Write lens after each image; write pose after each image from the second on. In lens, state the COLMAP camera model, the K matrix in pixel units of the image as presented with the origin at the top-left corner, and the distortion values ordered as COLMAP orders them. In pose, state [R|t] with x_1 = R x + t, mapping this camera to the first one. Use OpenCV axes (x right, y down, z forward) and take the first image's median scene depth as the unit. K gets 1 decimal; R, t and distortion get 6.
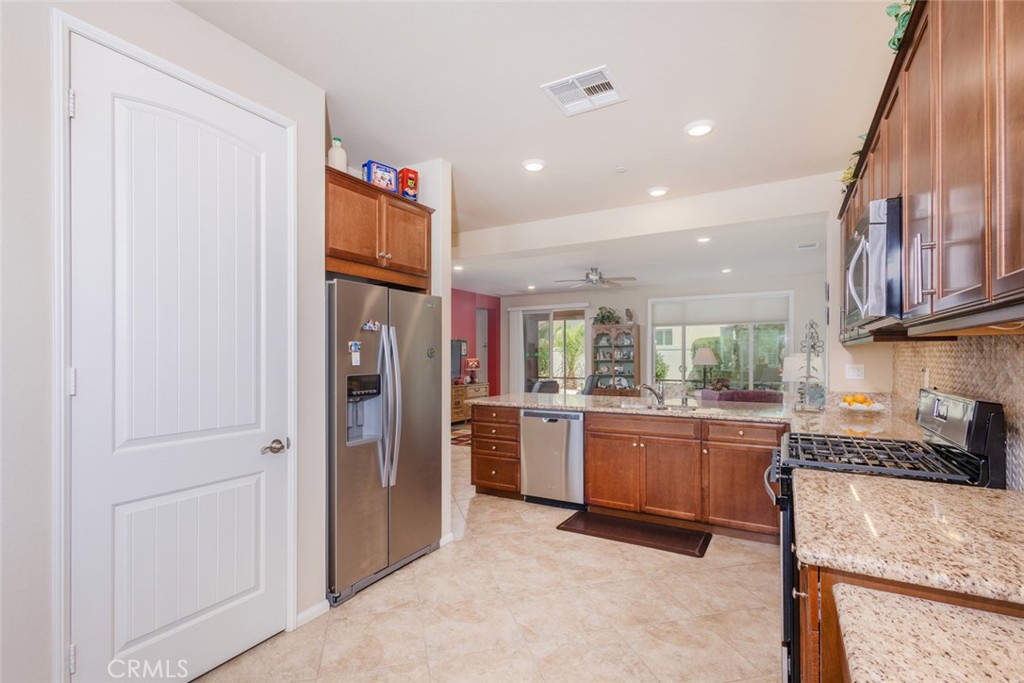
lens RADIAL K [[478.5, 0, 508.0], [0, 478.5, 356.6], [0, 0, 1]] dist [0.003151, -0.000610]
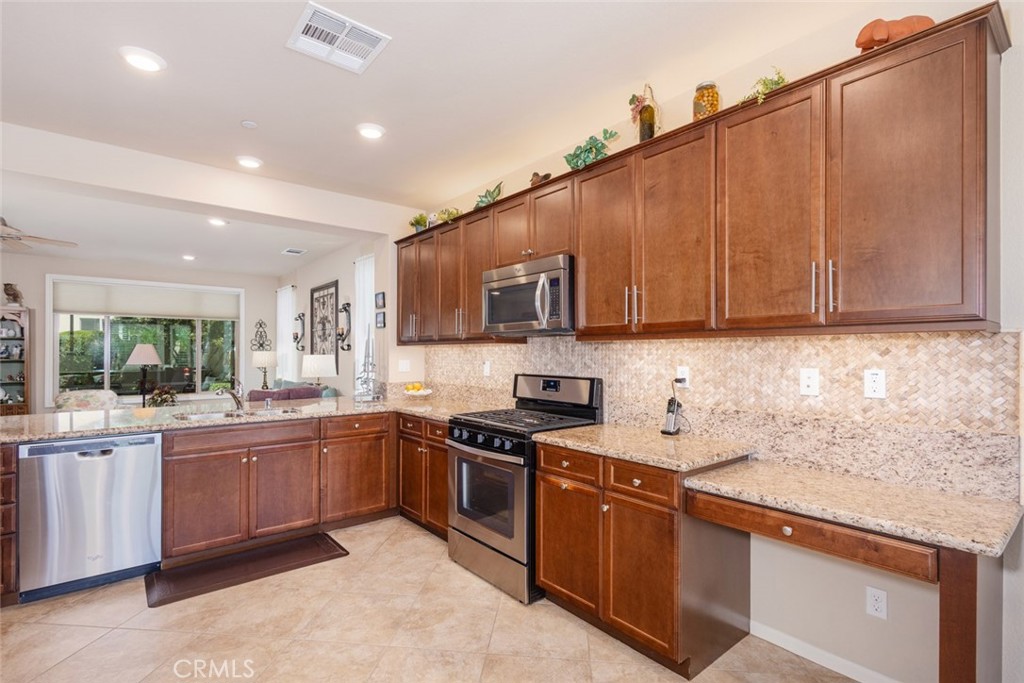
lens RADIAL K [[478.5, 0, 509.3], [0, 478.5, 353.6], [0, 0, 1]] dist [0.003151, -0.000610]
pose [[0.349928, 0.001870, 0.936775, -0.337516], [0.000836, 0.999997, -0.002308, 0.001702], [-0.936776, 0.001591, 0.349926, 0.269218]]
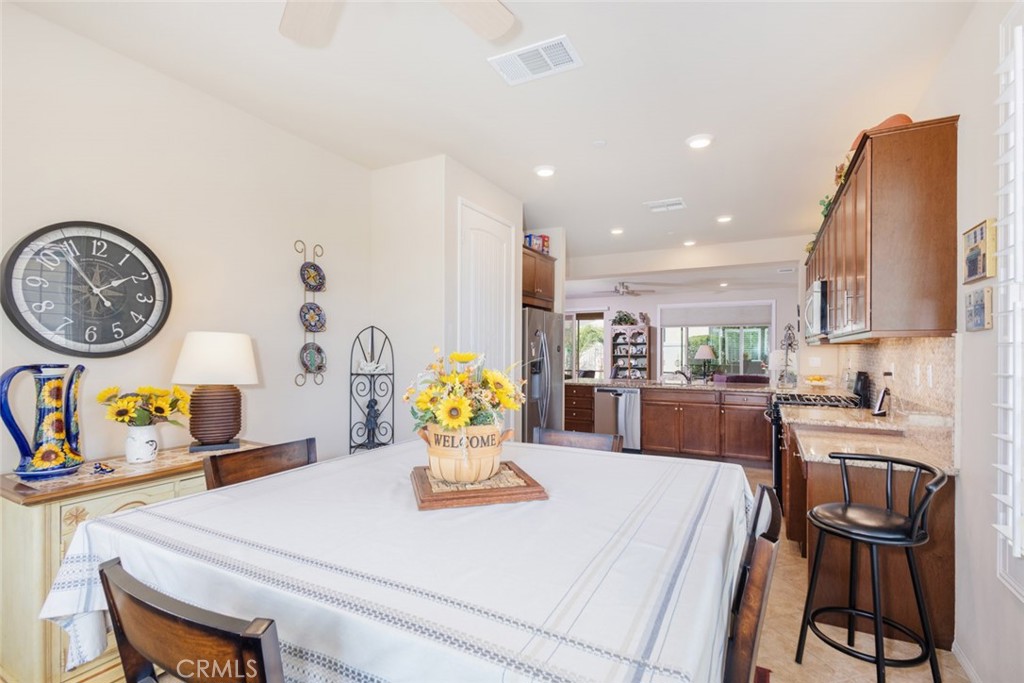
lens RADIAL K [[478.5, 0, 510.9], [0, 478.5, 350.1], [0, 0, 1]] dist [0.003151, -0.000610]
pose [[0.999296, 0.004383, 0.037254, -0.313074], [-0.004240, 0.999983, -0.003930, 0.002821], [-0.037270, 0.003769, 0.999298, -0.502406]]
